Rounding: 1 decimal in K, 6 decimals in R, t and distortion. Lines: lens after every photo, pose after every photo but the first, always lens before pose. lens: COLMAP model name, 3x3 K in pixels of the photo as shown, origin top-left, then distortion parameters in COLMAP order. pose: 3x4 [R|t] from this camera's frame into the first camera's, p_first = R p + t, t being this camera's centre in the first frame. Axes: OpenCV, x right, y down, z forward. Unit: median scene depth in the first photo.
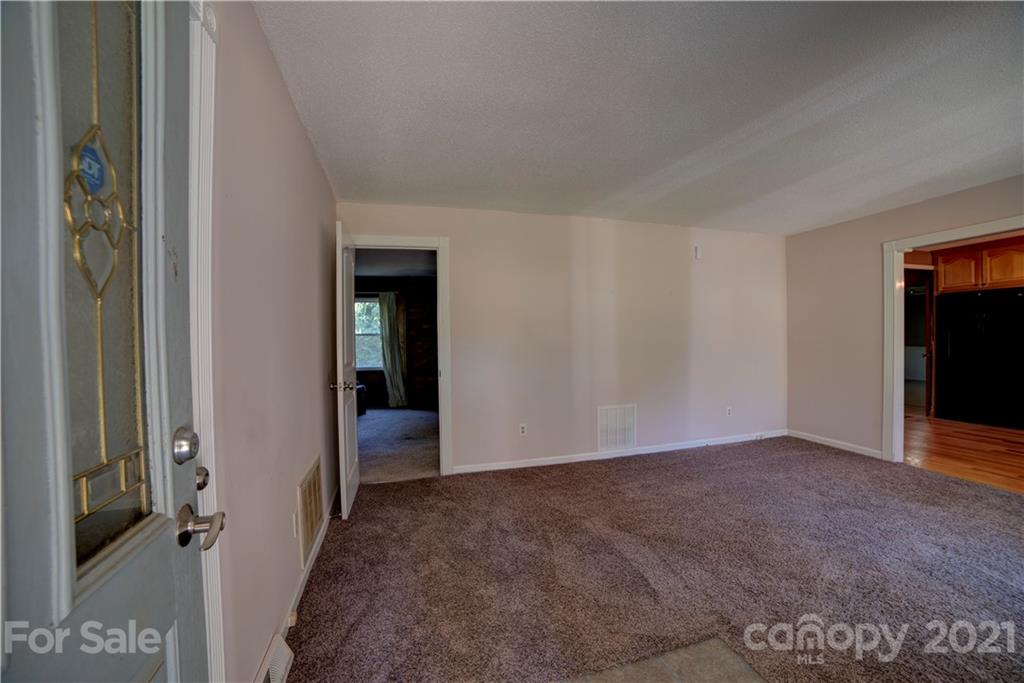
lens RADIAL K [[414.9, 0, 514.3], [0, 414.9, 341.6], [0, 0, 1]] dist [-0.106810, 0.034942]
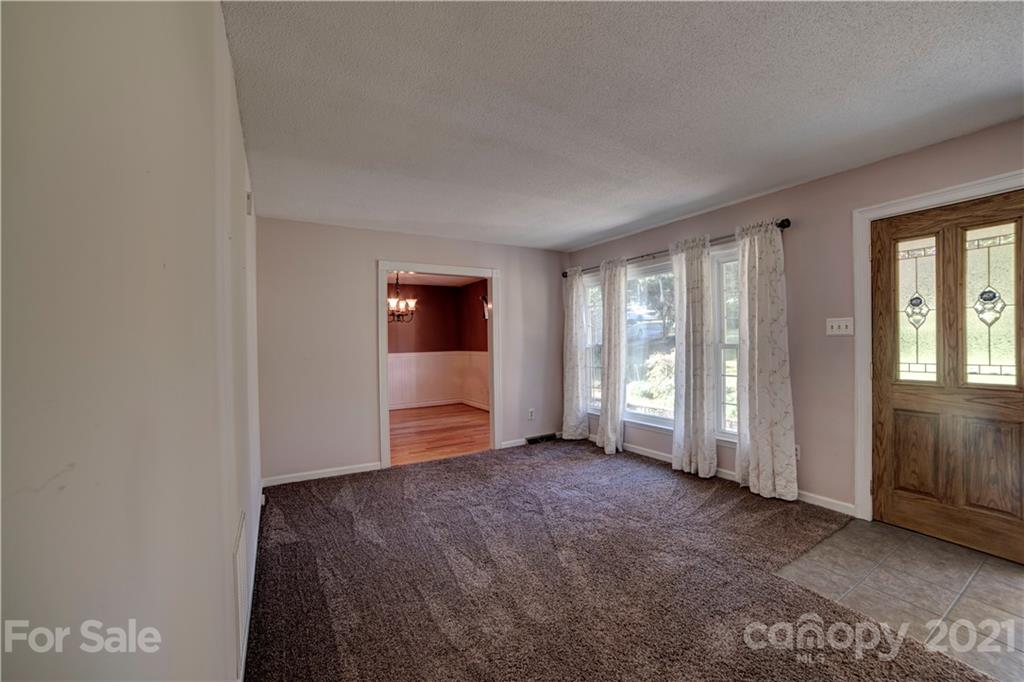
lens RADIAL K [[424.9, 0, 529.6], [0, 424.9, 344.5], [0, 0, 1]] dist [-0.091174, 0.038541]
pose [[-0.321076, 0.009636, 0.947004, -0.244446], [0.026288, 0.999654, -0.001259, -0.019515], [-0.946689, 0.024490, -0.321218, 0.978454]]
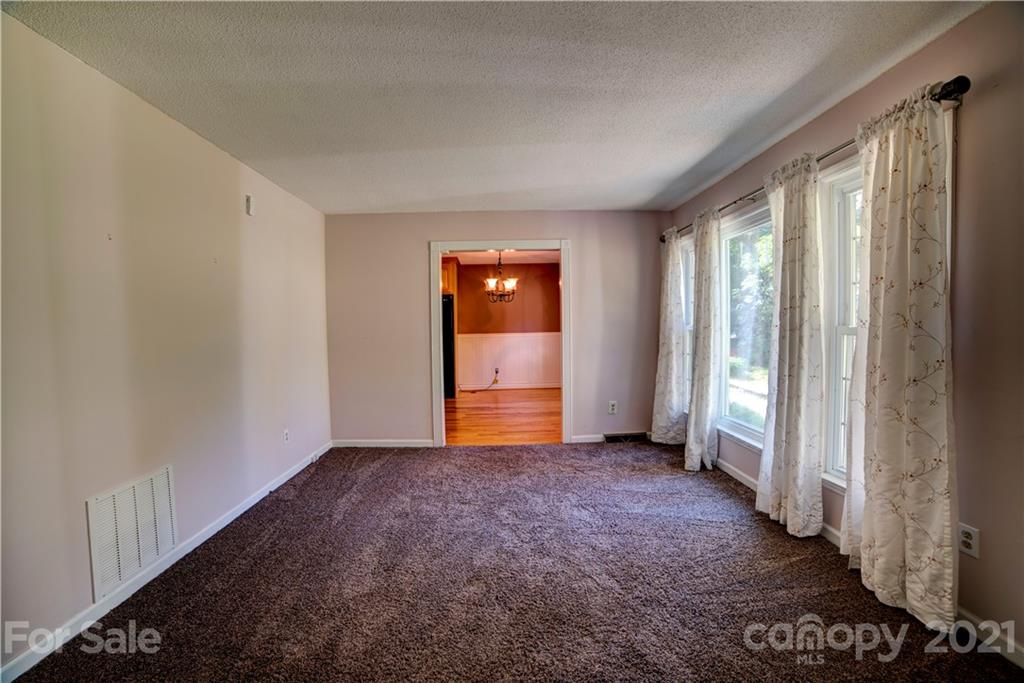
lens RADIAL K [[414.9, 0, 514.3], [0, 414.9, 341.6], [0, 0, 1]] dist [-0.106810, 0.034942]
pose [[0.214352, -0.031720, 0.976241, -0.096654], [0.018719, 0.999422, 0.028363, -0.013832], [-0.976577, 0.012195, 0.214822, 0.538804]]
